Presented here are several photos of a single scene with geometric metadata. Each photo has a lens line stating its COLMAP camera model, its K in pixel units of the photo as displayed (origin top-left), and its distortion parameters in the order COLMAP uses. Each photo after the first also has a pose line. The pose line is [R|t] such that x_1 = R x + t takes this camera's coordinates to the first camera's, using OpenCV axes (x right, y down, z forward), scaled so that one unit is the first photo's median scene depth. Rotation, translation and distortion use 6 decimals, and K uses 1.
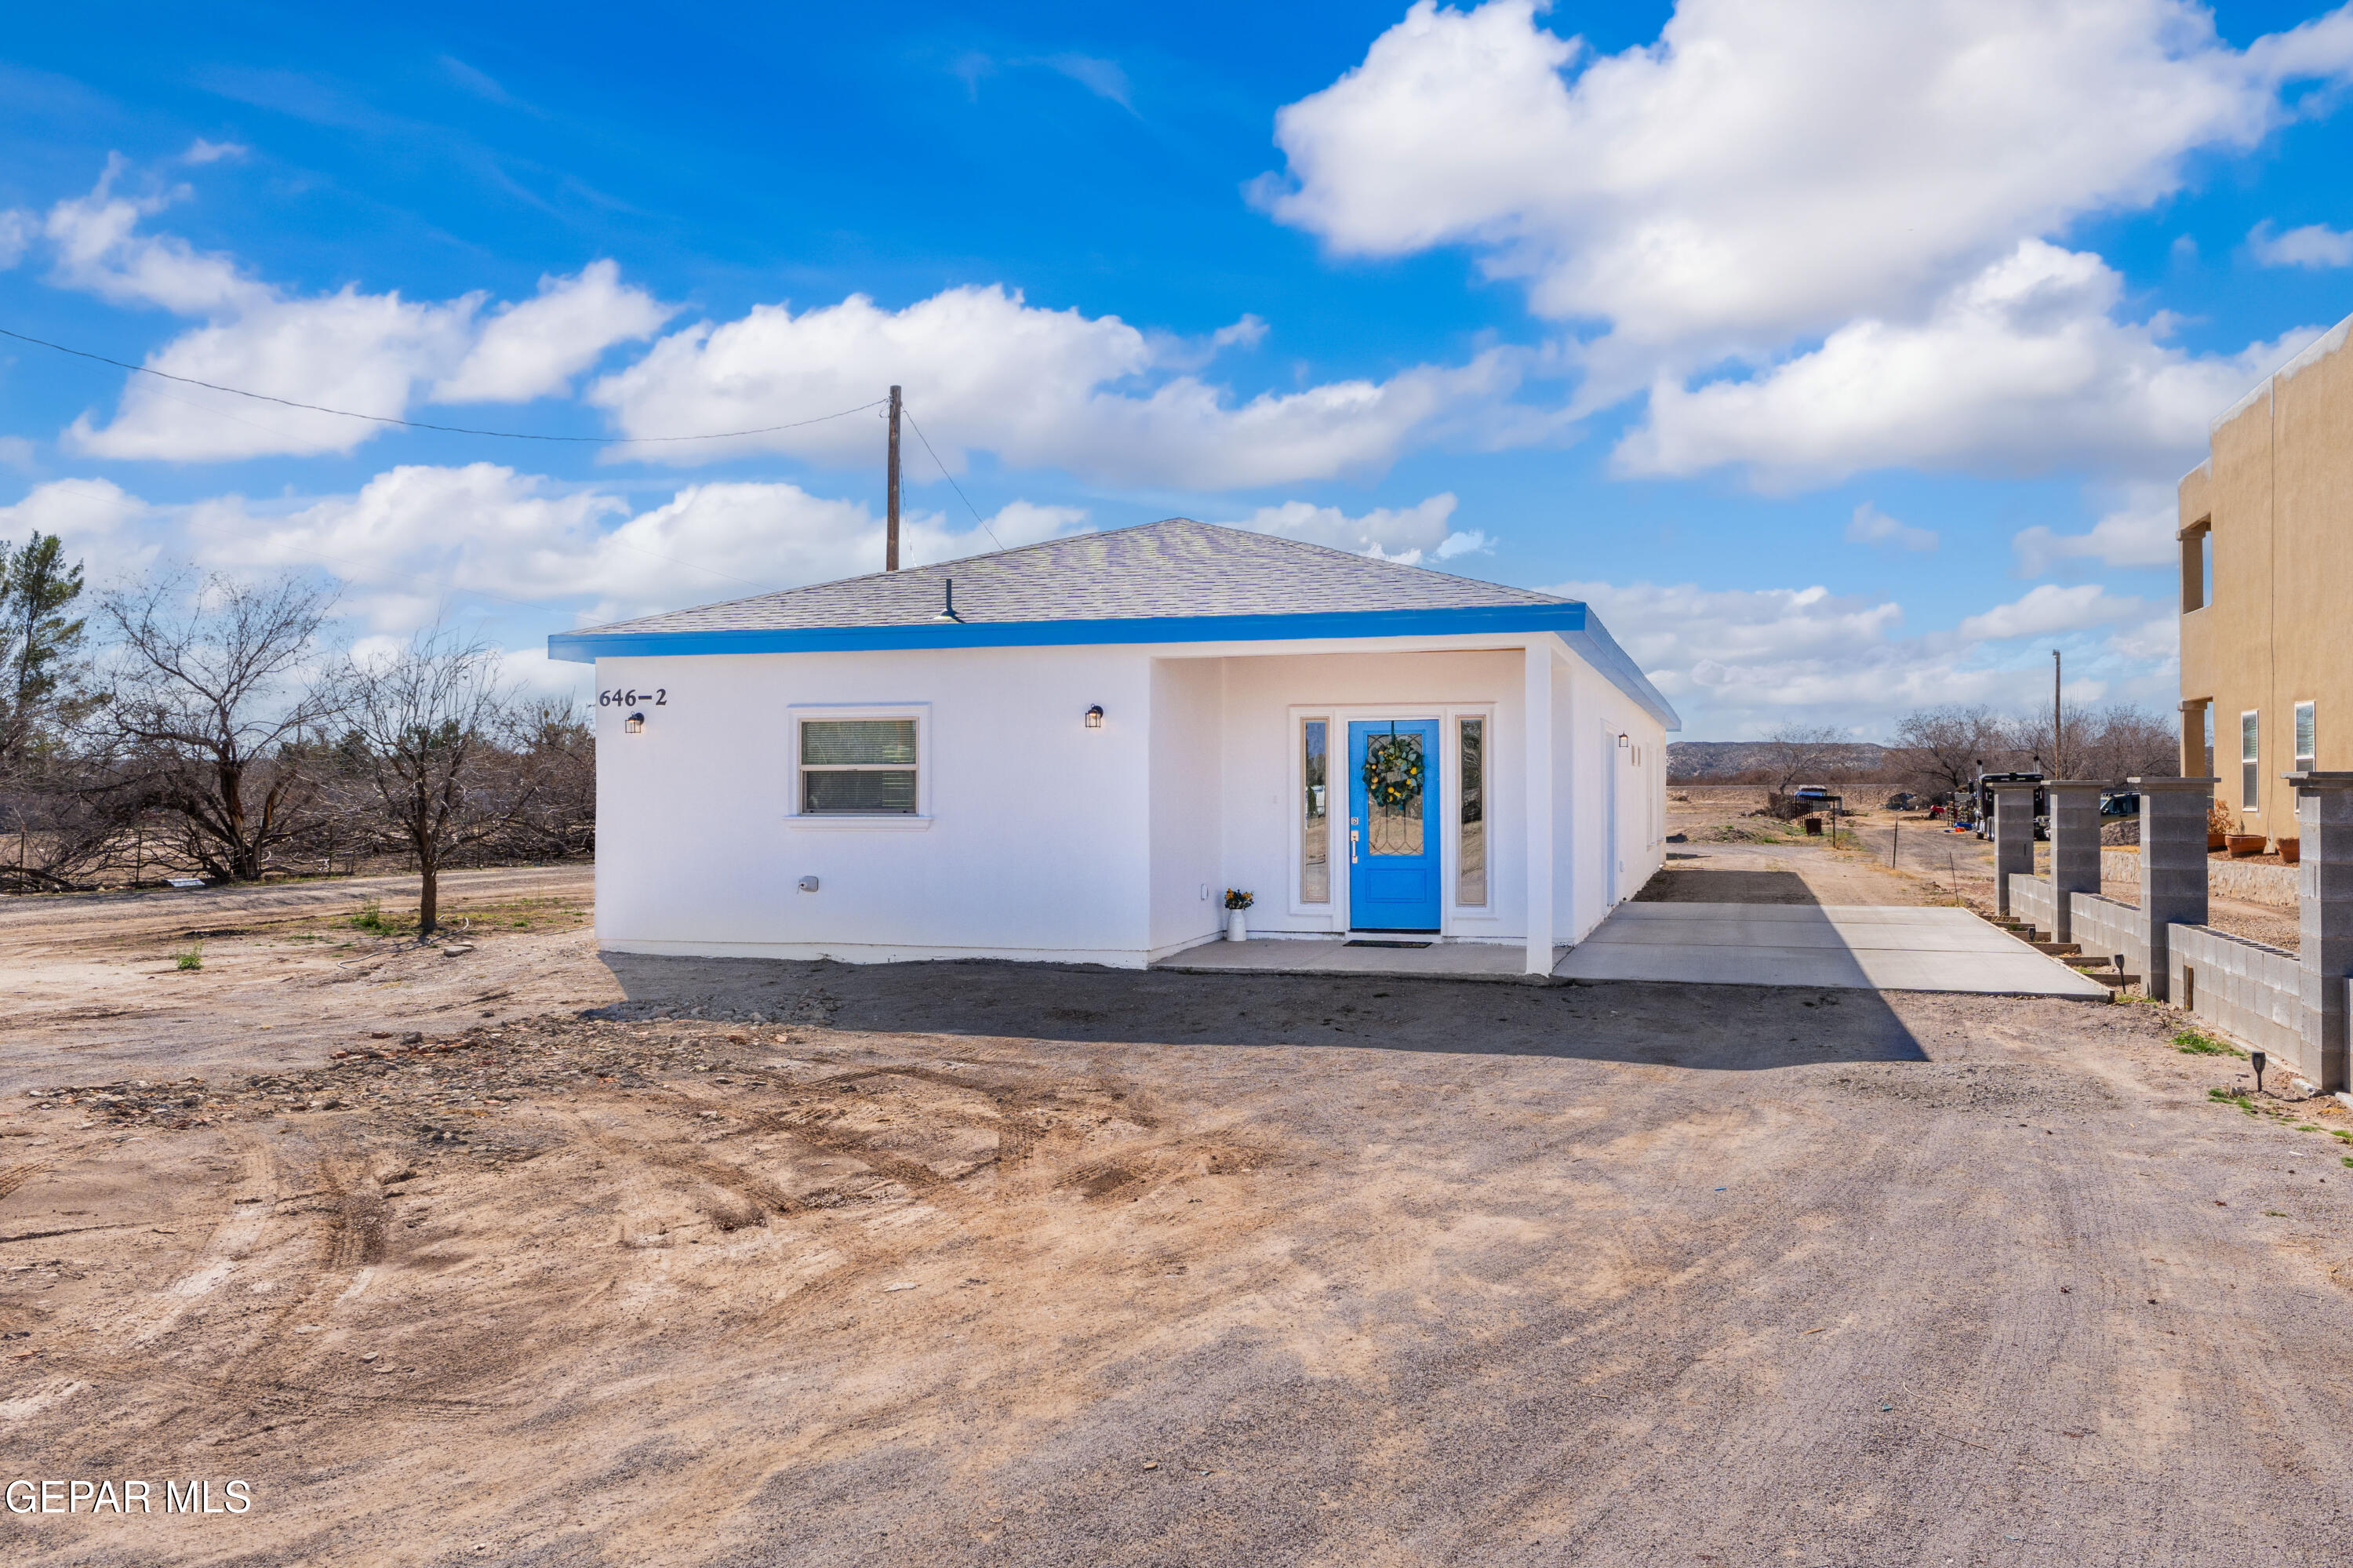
lens RADIAL K [[1593.0, 0, 1176.5], [0, 1593.0, 784.0], [0, 0, 1]] dist [0.002644, 0.000833]
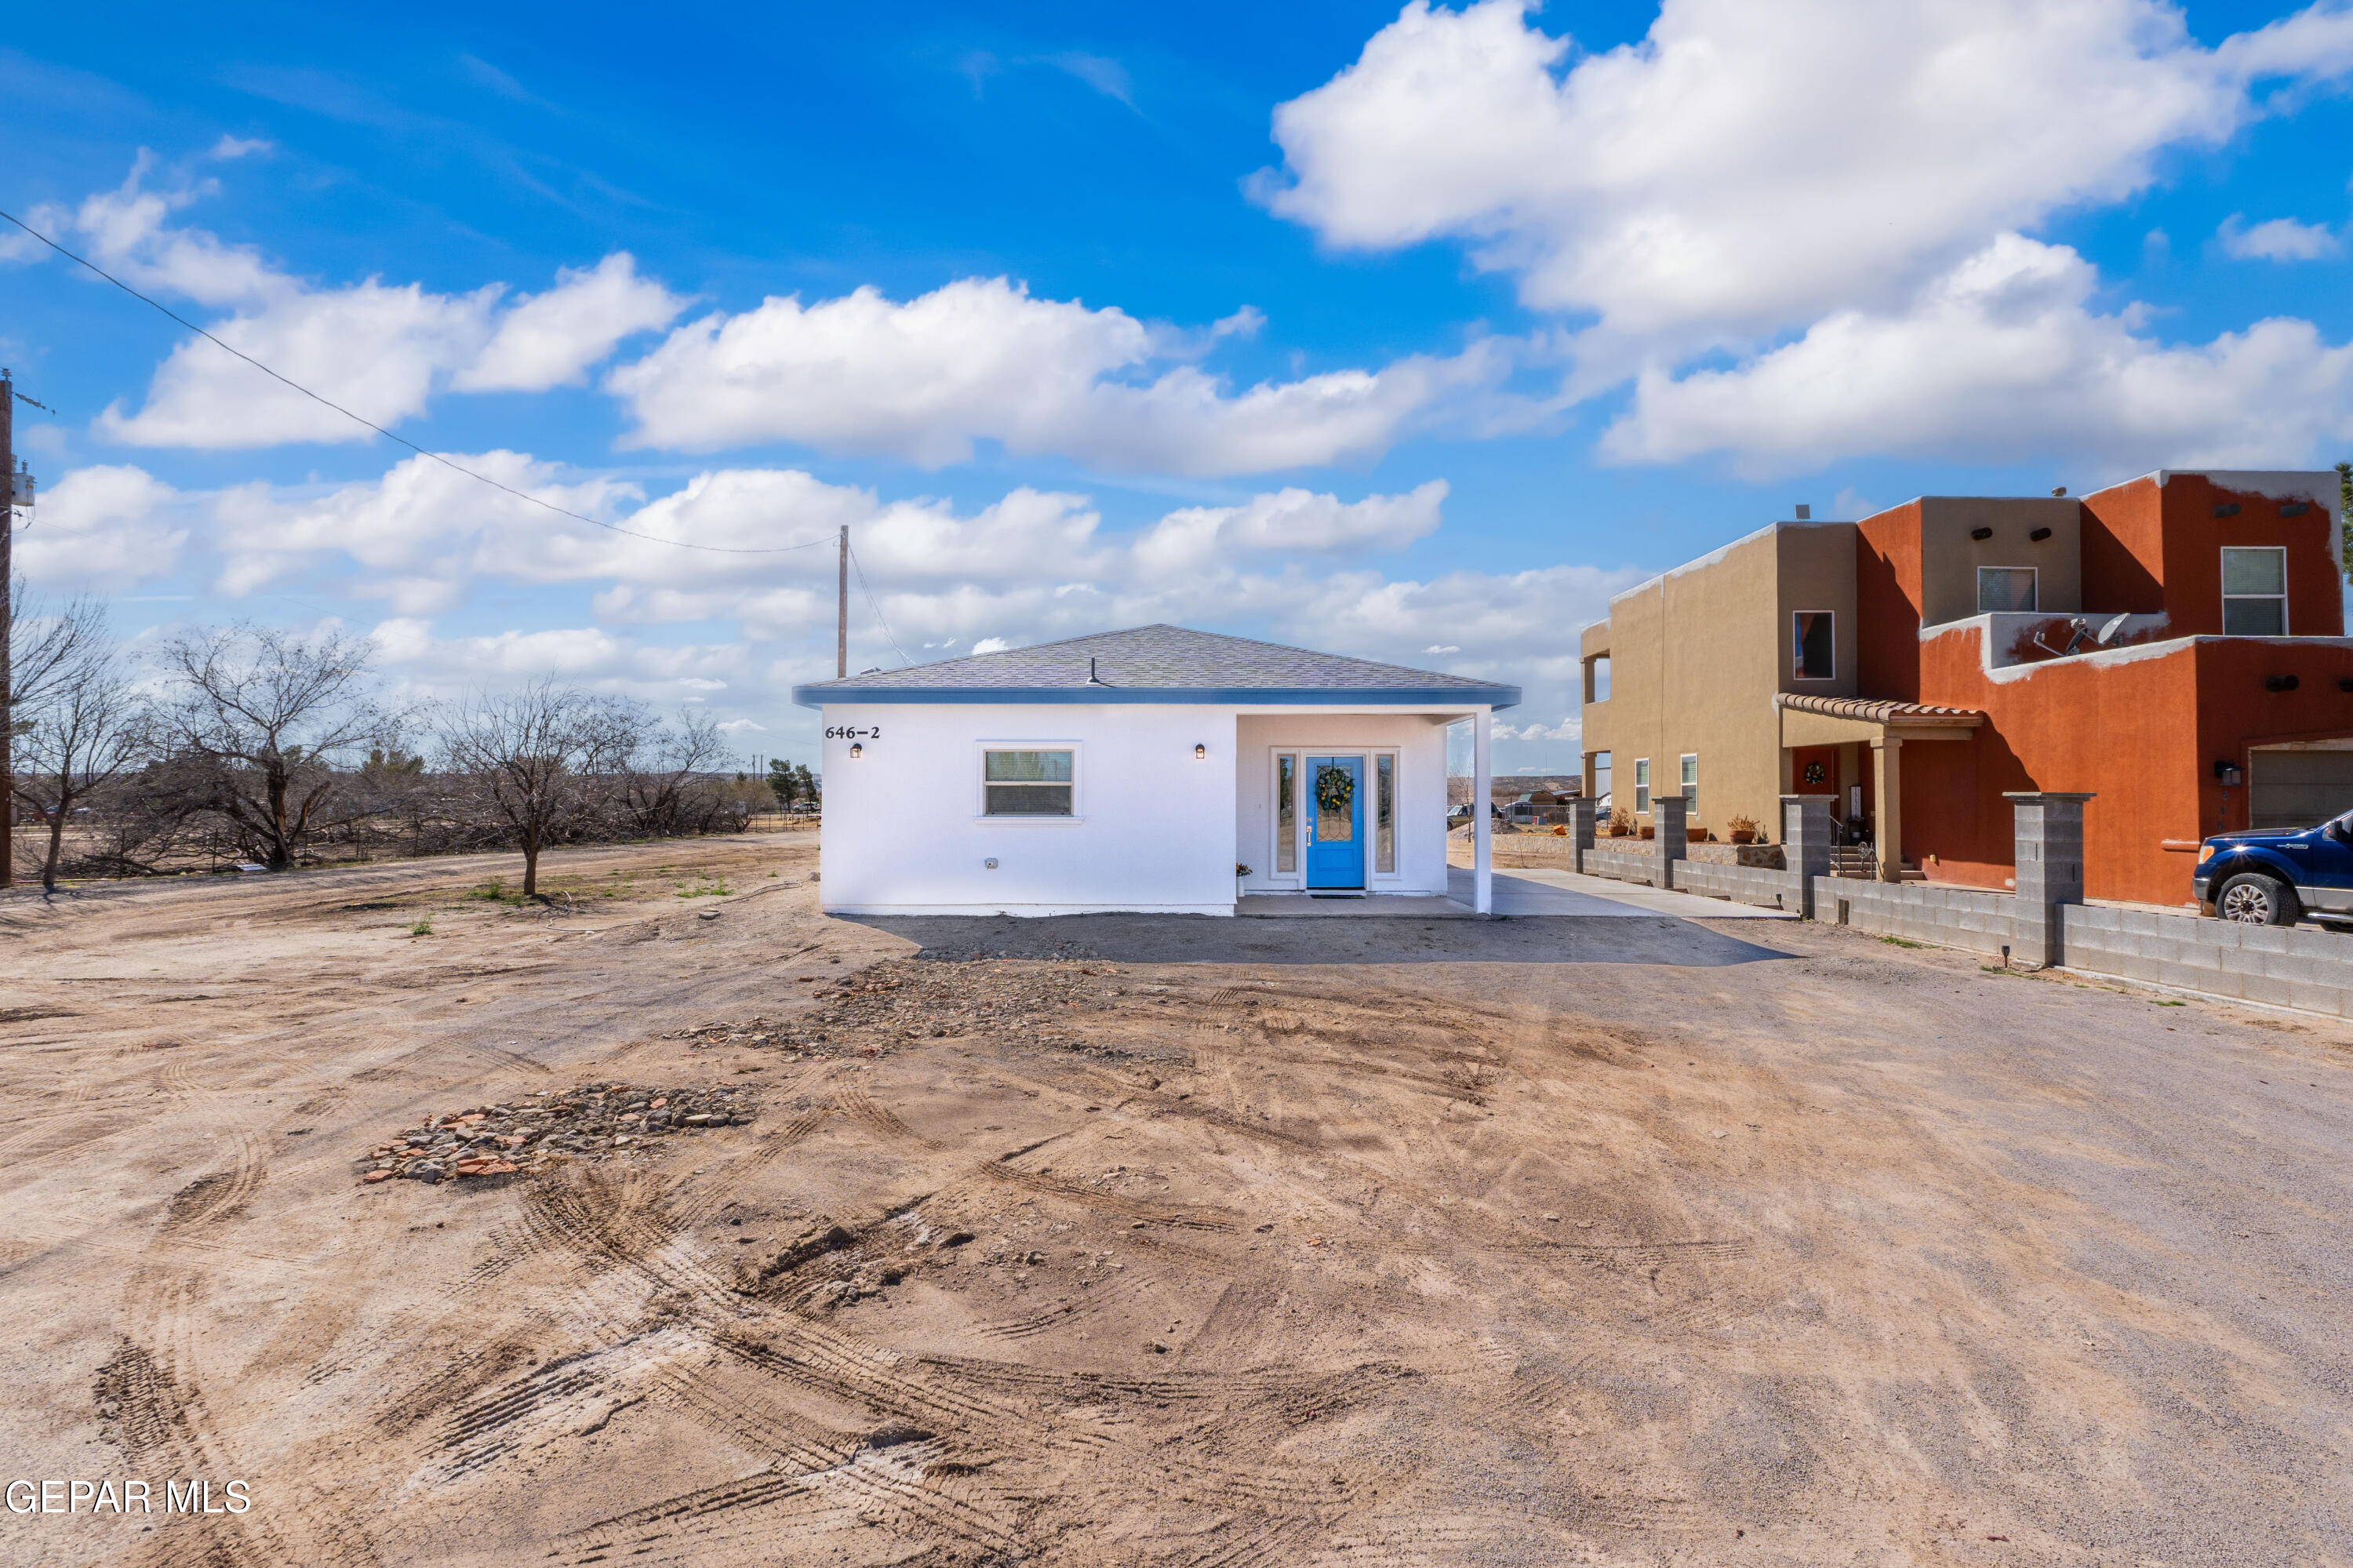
lens RADIAL K [[998.6, 0, 1170.7], [0, 998.6, 791.1], [0, 0, 1]] dist [-0.007175, 0.000149]
pose [[0.969217, 0.006346, 0.246126, -0.295108], [-0.004912, 0.999967, -0.006439, 0.001979], [-0.246159, 0.005032, 0.969216, 0.075279]]
